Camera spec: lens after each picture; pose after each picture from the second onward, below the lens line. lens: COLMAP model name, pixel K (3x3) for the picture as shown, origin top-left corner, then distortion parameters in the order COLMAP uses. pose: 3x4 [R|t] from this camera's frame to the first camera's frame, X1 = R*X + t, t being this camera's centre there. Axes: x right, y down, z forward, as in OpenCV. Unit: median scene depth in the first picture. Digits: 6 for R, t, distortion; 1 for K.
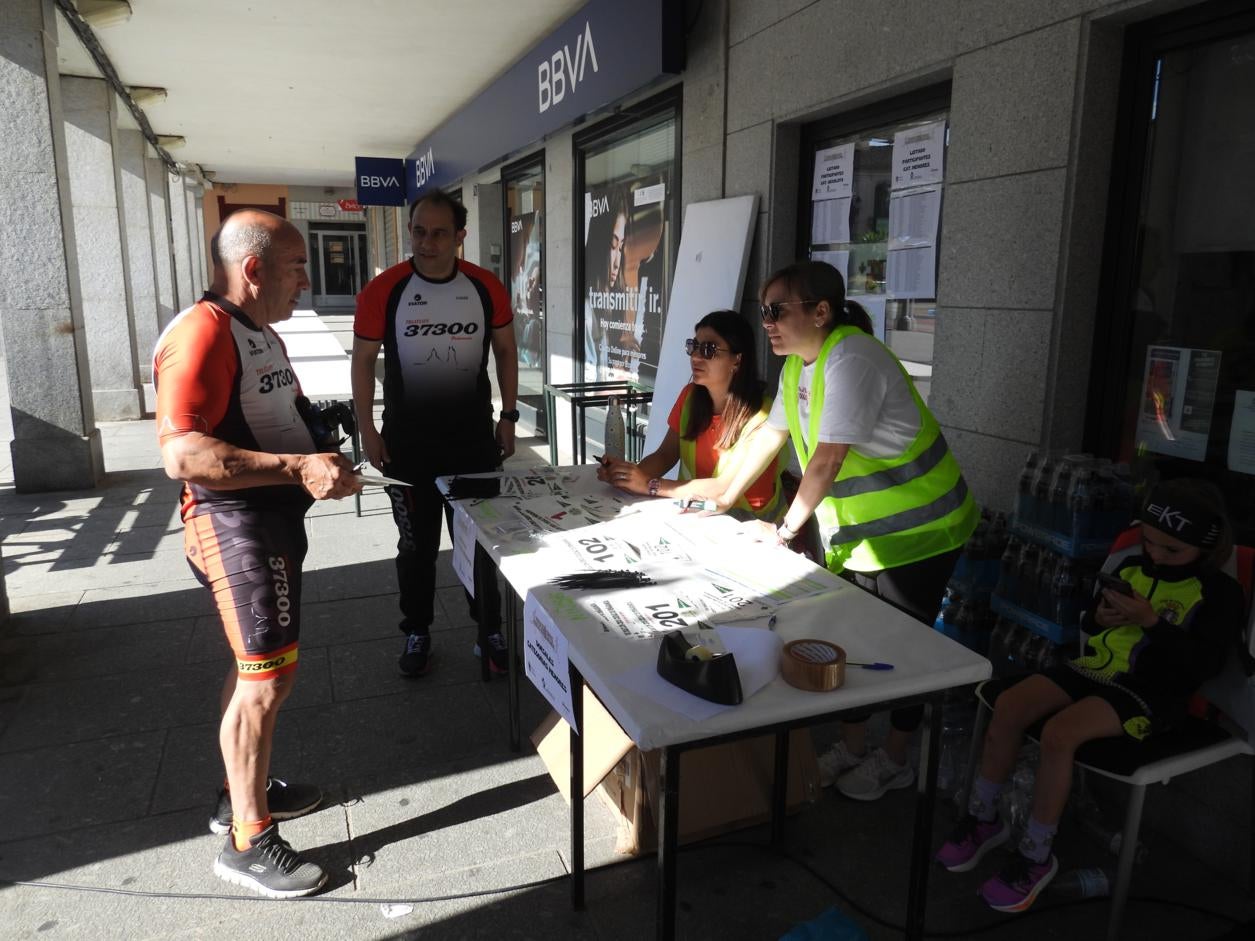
lens RADIAL K [[900.1, 0, 628.6], [0, 900.1, 468.6], [0, 0, 1]] dist [-0.017633, 0.003766]
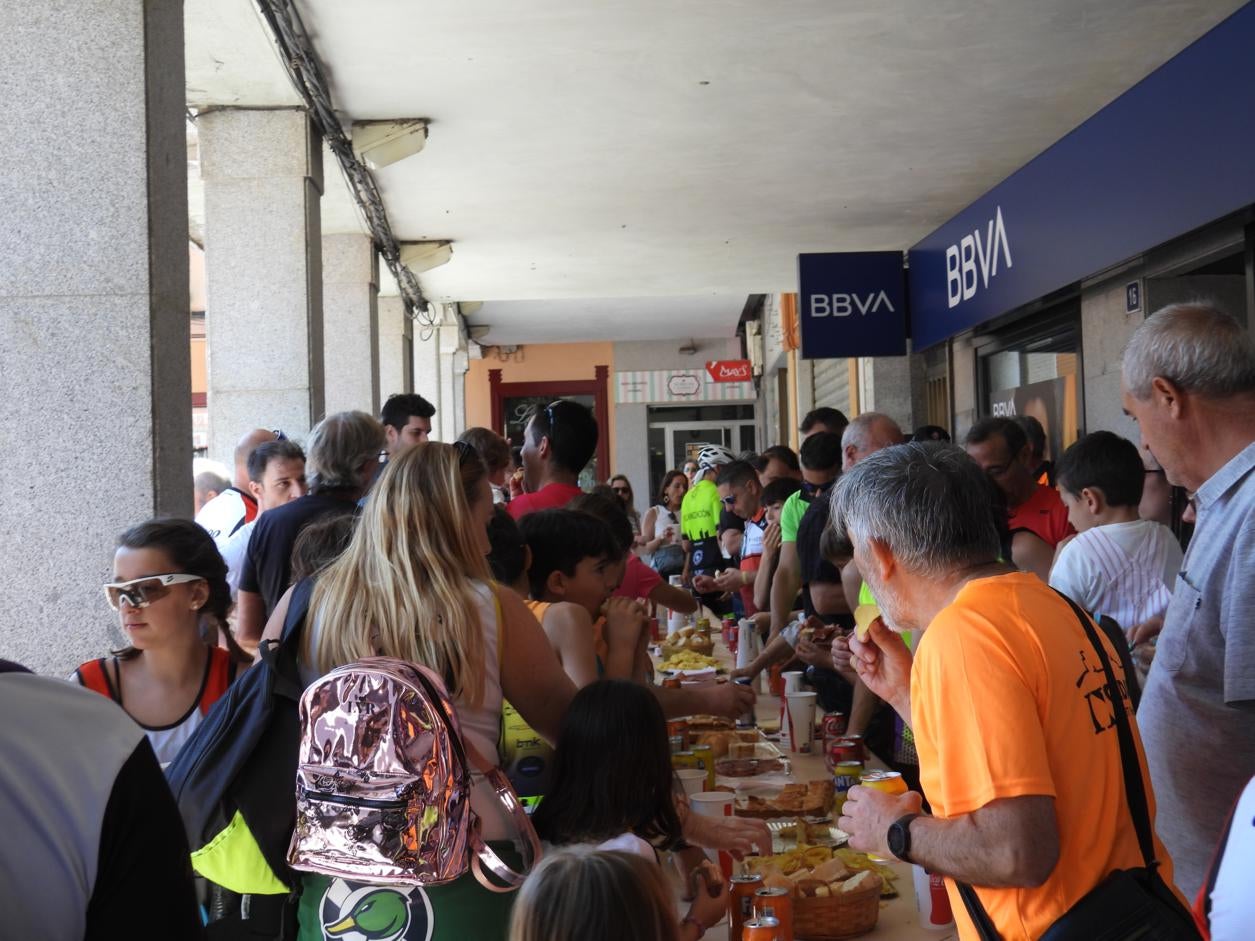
lens RADIAL K [[1697.9, 0, 627.5], [0, 1697.9, 470.5], [0, 0, 1]] dist [-0.017413, 0.019445]
pose [[0.945475, -0.047113, -0.322269, -0.056388], [-0.025268, 0.975890, -0.216797, -0.027415], [0.324713, 0.213119, 0.921489, 0.103206]]
